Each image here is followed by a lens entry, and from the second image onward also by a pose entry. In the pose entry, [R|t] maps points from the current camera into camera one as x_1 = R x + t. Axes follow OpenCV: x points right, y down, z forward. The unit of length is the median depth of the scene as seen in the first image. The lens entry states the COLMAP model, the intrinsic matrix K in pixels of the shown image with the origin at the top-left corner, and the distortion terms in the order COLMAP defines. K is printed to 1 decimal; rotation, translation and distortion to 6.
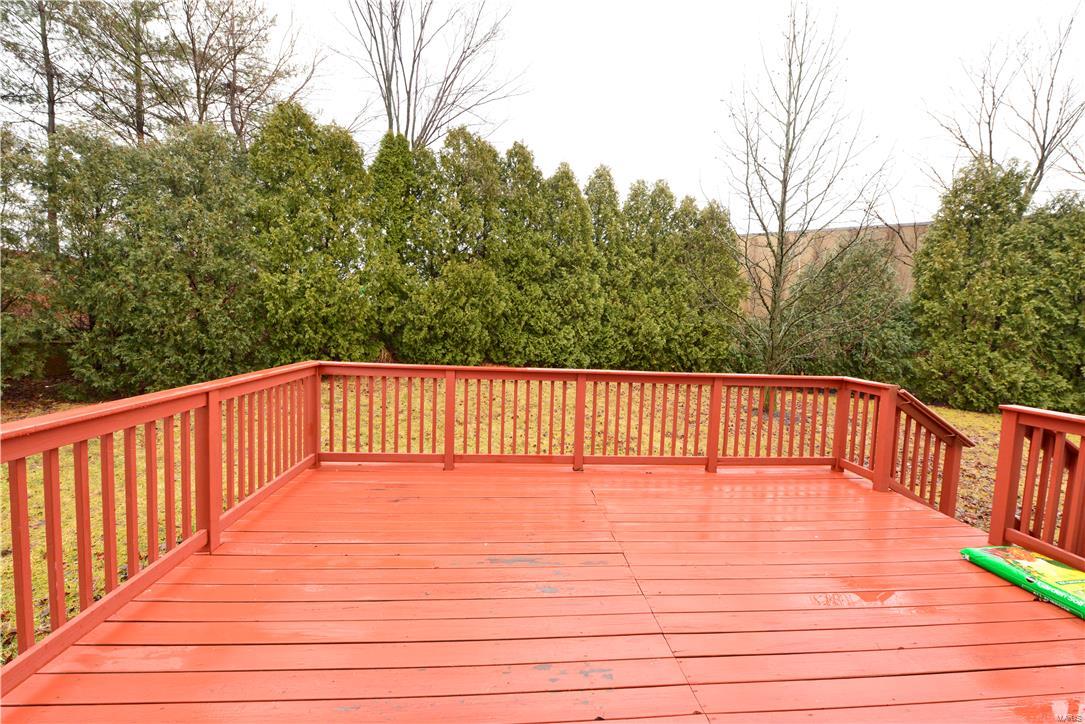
lens RADIAL K [[428.7, 0, 542.9], [0, 428.7, 358.3], [0, 0, 1]] dist [-0.010204, -0.000328]
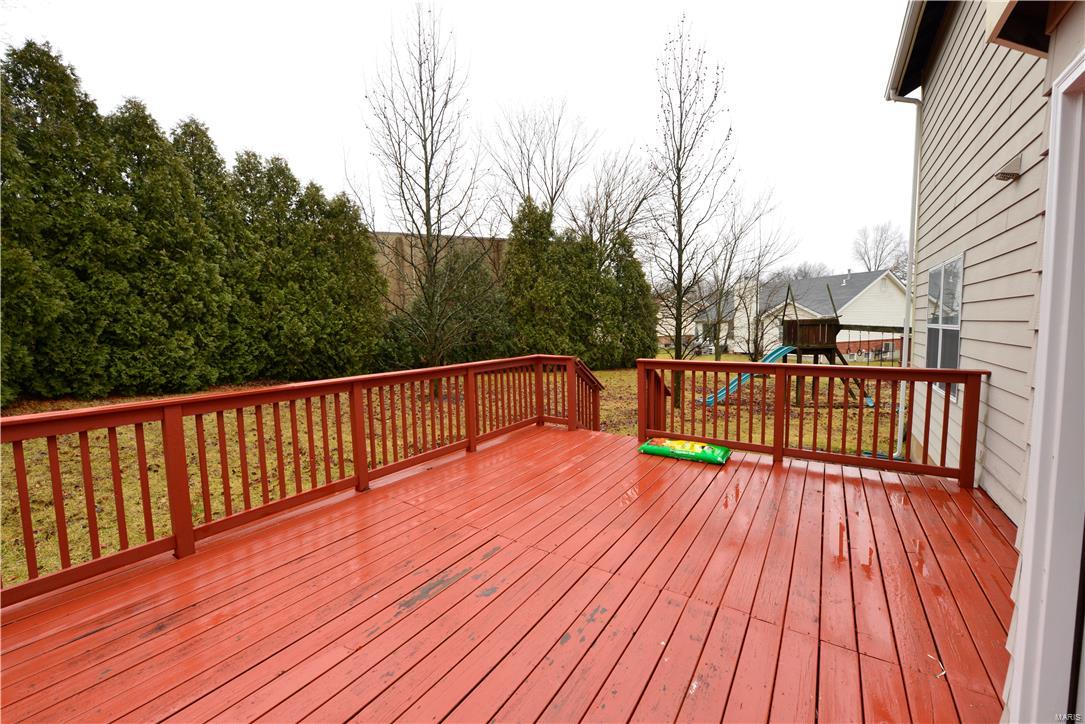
lens RADIAL K [[428.7, 0, 545.5], [0, 428.7, 362.6], [0, 0, 1]] dist [-0.010204, -0.000328]
pose [[0.622392, -0.116911, 0.773925, -0.126152], [0.101260, 0.992499, 0.068496, -0.008614], [-0.776128, 0.035737, 0.629562, 0.052523]]
